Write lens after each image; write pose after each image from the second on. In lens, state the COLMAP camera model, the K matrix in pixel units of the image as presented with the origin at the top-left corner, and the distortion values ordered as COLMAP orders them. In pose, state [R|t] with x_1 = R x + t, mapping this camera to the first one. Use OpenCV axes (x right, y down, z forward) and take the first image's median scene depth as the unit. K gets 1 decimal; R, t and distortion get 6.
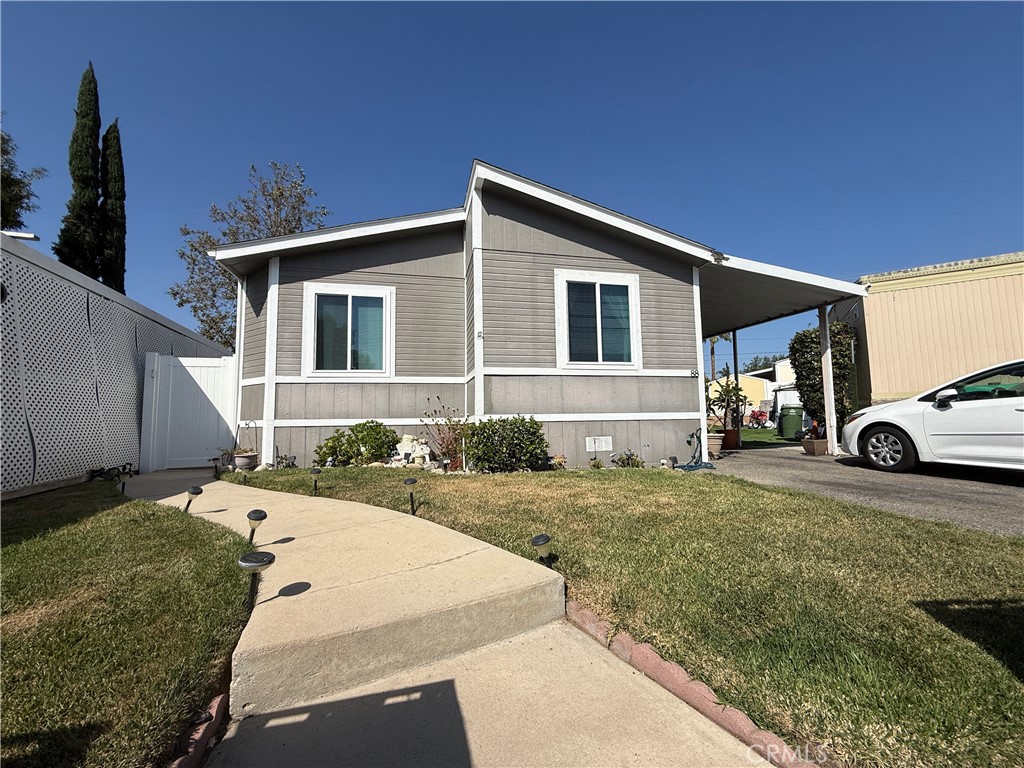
lens RADIAL K [[412.7, 0, 512.8], [0, 412.7, 387.7], [0, 0, 1]] dist [-0.006319, 0.002172]
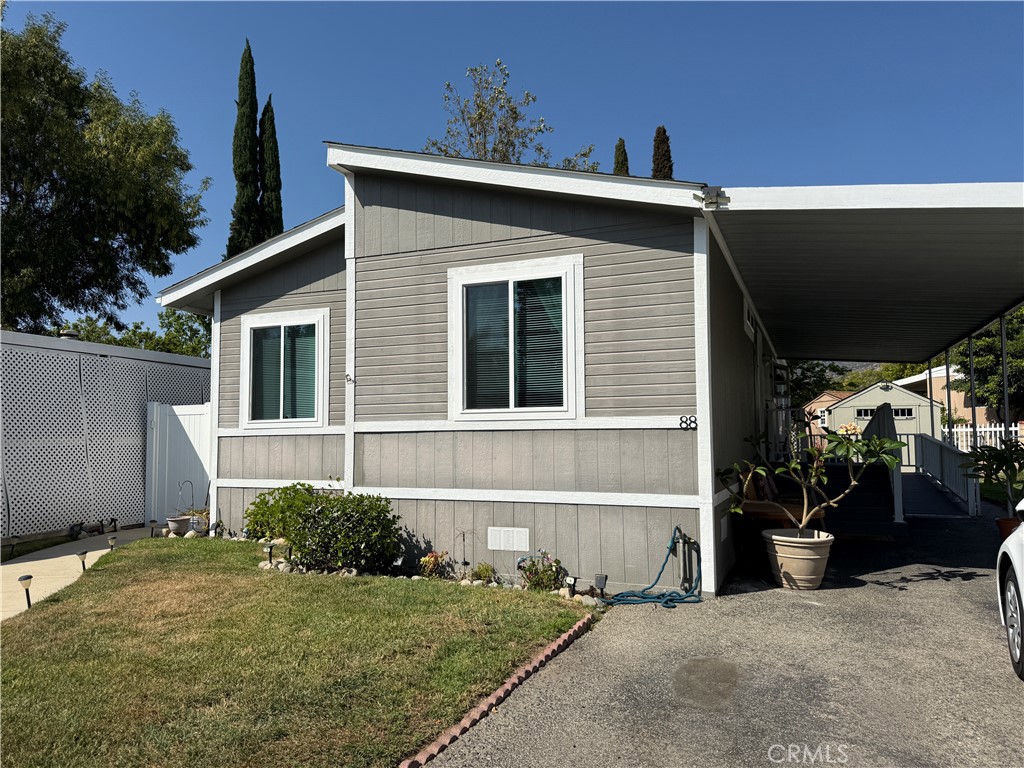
lens RADIAL K [[737.9, 0, 514.6], [0, 737.9, 385.0], [0, 0, 1]] dist [0.009307, -0.011209]
pose [[0.811479, -0.032632, -0.583470, 0.851043], [0.041461, 0.999139, 0.001784, -0.096980], [0.582909, -0.025639, 0.812133, 0.092968]]
